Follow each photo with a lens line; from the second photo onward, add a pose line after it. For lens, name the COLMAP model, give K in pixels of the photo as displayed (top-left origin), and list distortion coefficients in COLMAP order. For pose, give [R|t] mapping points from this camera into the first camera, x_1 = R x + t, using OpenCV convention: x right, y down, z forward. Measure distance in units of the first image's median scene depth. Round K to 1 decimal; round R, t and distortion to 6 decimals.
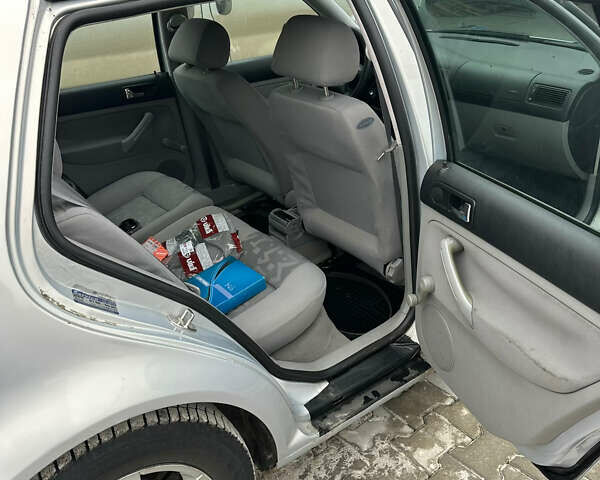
lens RADIAL K [[560.0, 0, 305.6], [0, 560.0, 240.3], [0, 0, 1]] dist [0.041429, 0.000000]
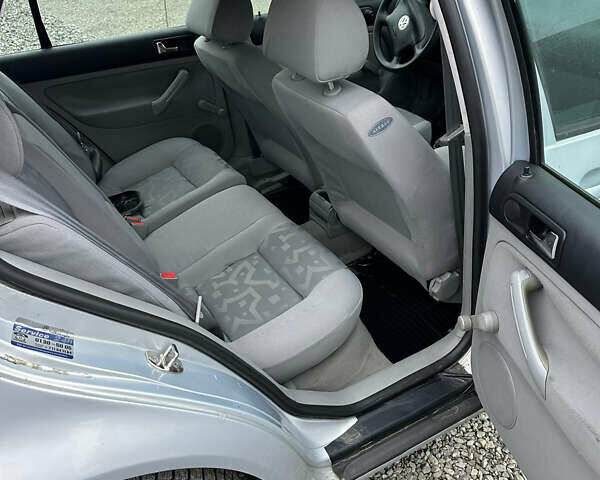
lens RADIAL K [[560.0, 0, 305.1], [0, 560.0, 244.3], [0, 0, 1]] dist [0.041429, 0.000000]
pose [[0.991605, 0.063967, -0.112377, 0.038612], [-0.053134, 0.993877, 0.096882, -0.072938], [0.117886, -0.090098, 0.988931, 0.176497]]
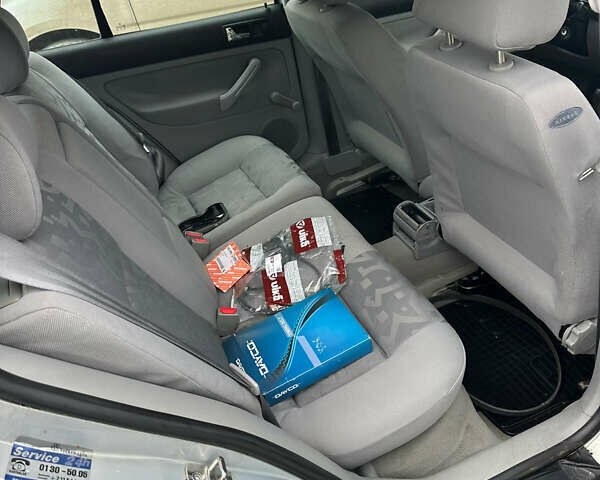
lens RADIAL K [[560.0, 0, 297.0], [0, 560.0, 239.3], [0, 0, 1]] dist [0.041429, 0.000000]
pose [[0.963482, 0.101409, -0.247830, -0.002586], [-0.065413, 0.986610, 0.149404, -0.142430], [0.259662, -0.127736, 0.957214, 0.329495]]
